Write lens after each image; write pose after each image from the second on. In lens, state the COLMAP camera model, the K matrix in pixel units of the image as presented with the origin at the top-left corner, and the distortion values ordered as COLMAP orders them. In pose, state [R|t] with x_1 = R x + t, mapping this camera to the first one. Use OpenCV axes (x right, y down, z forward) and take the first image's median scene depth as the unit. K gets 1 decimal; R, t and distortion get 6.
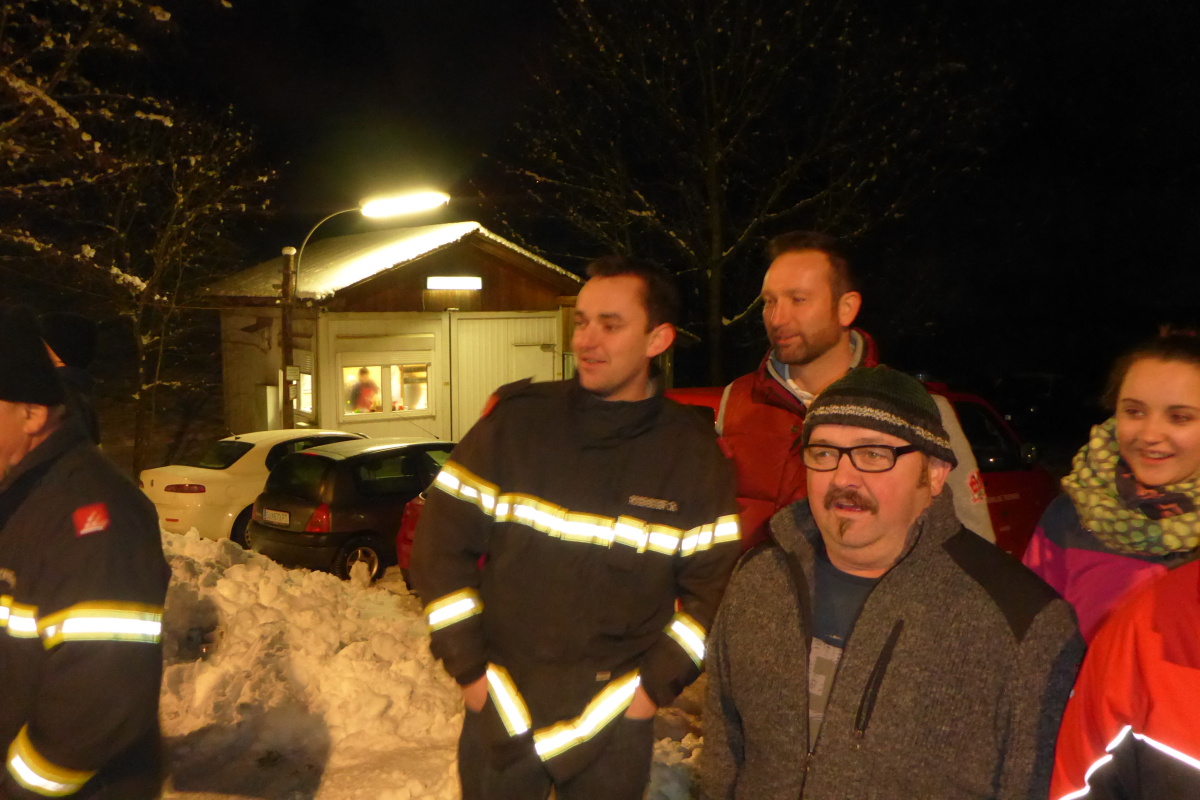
lens RADIAL K [[1012.3, 0, 600.0], [0, 1012.3, 400.0], [0, 0, 1]] dist [-0.038653, 0.001956]
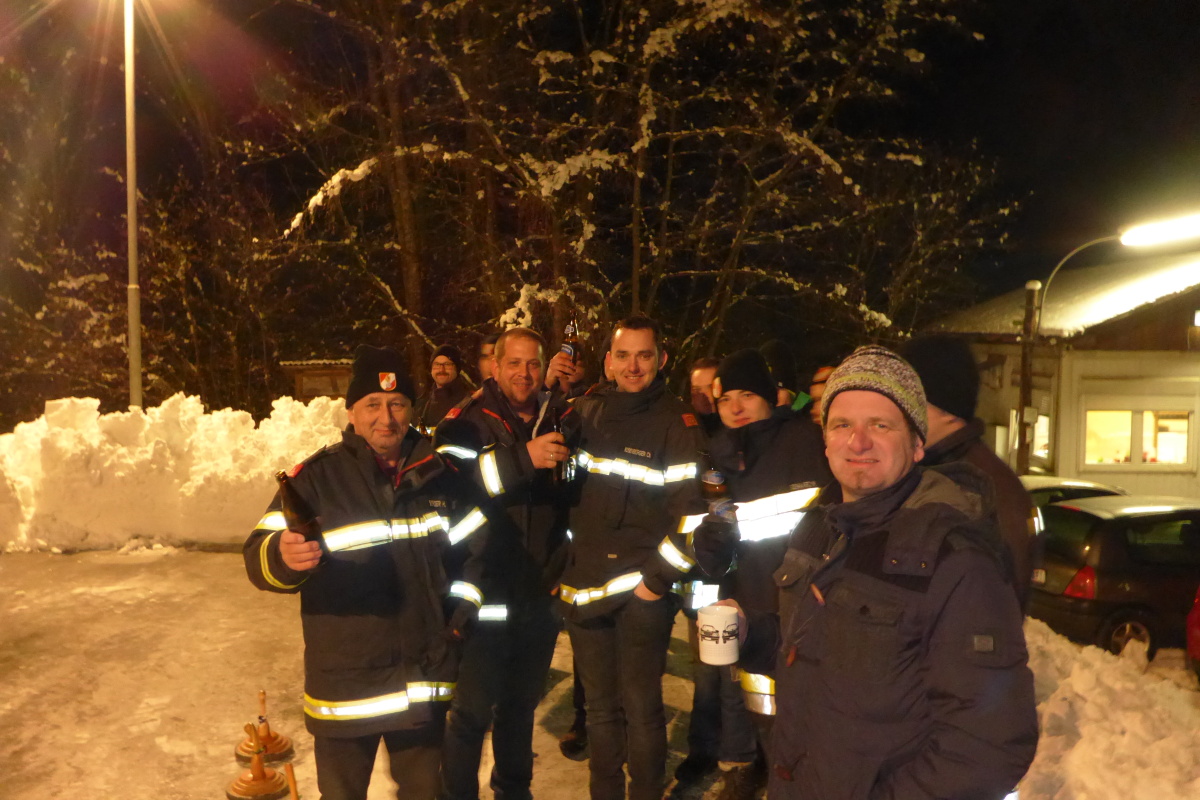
lens RADIAL K [[1002.9, 0, 598.6], [0, 1002.9, 392.2], [0, 0, 1]] dist [-0.028195, -0.000768]
pose [[0.783575, 0.037870, -0.620142, -0.042369], [-0.064160, 0.997736, -0.020141, -0.003046], [0.617976, 0.055571, 0.784231, 0.020778]]
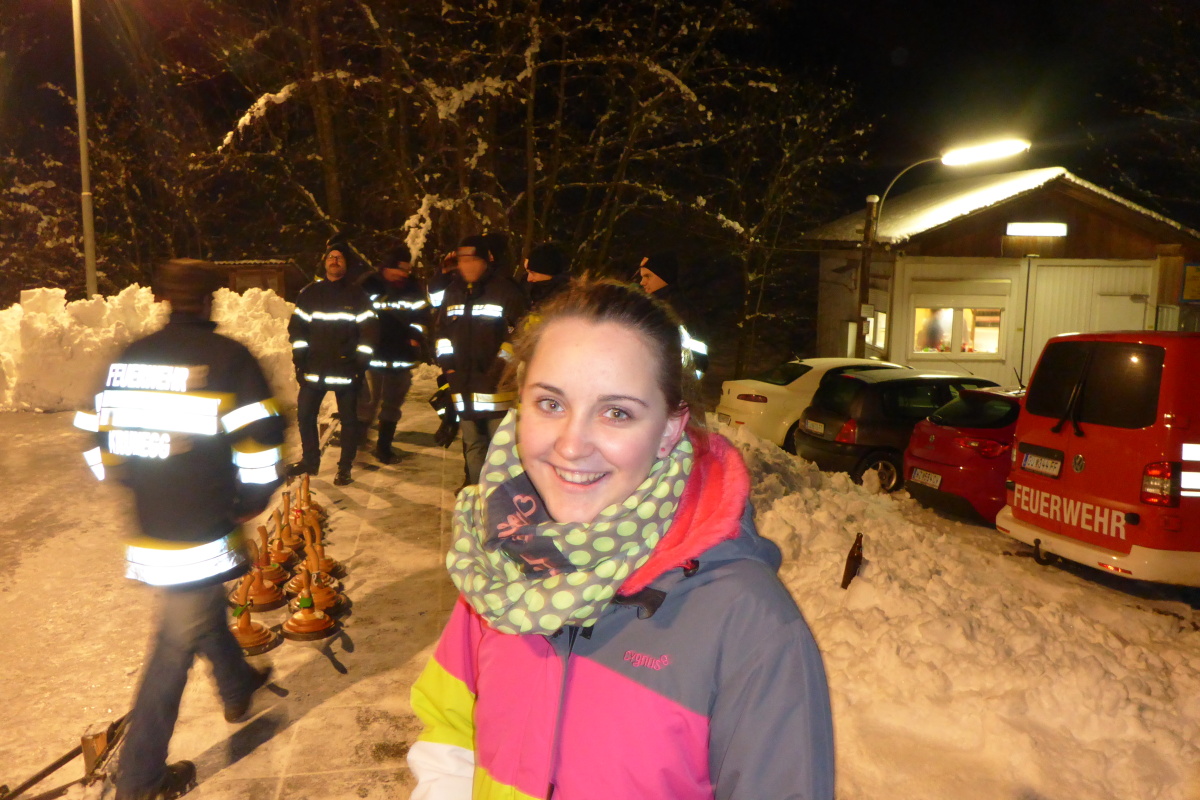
lens RADIAL K [[1006.7, 0, 593.2], [0, 1006.7, 396.9], [0, 0, 1]] dist [-0.029733, 0.004863]
pose [[0.816737, 0.095706, -0.569017, 0.080232], [-0.067209, 0.995215, 0.070921, 0.009088], [0.573082, -0.019681, 0.819262, -0.068929]]
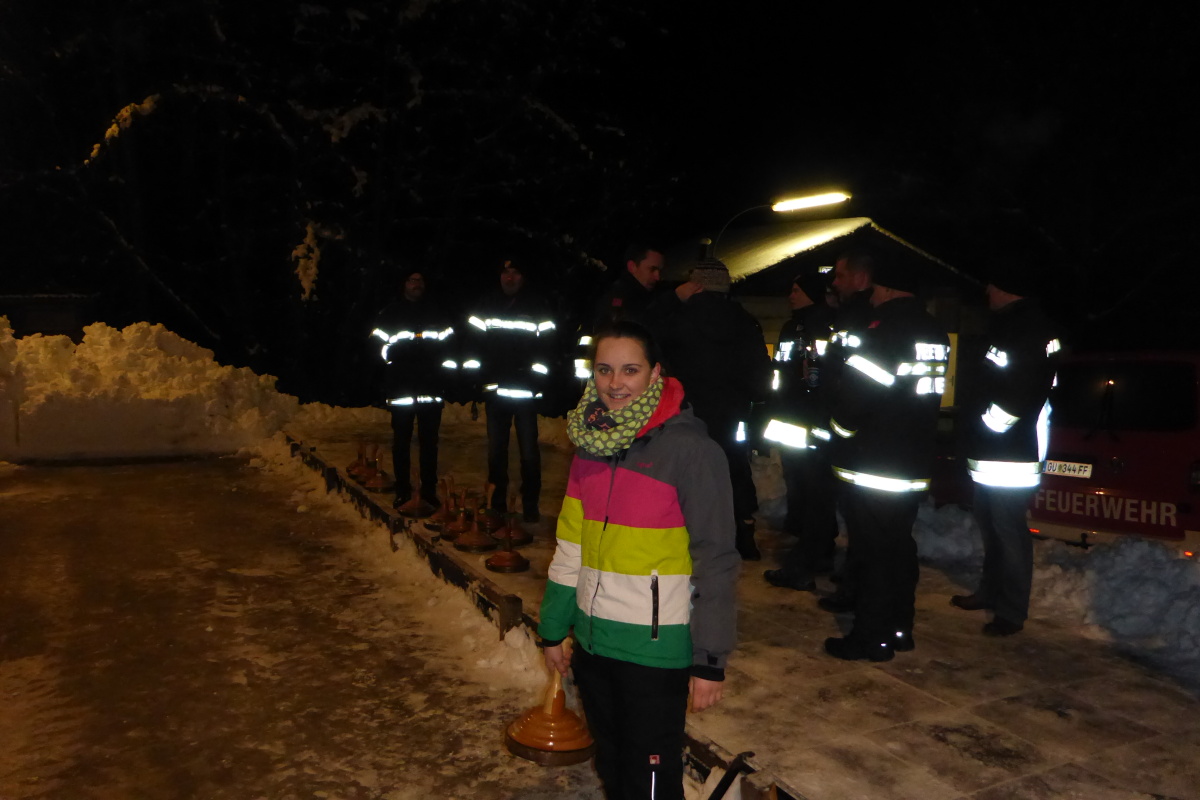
lens RADIAL K [[1012.3, 0, 600.0], [0, 1012.3, 400.0], [0, 0, 1]] dist [-0.038653, 0.001956]
pose [[0.960520, 0.049867, -0.273706, -0.091767], [-0.049217, 0.998745, 0.009248, 0.028137], [0.273824, 0.004588, 0.961769, -0.144442]]
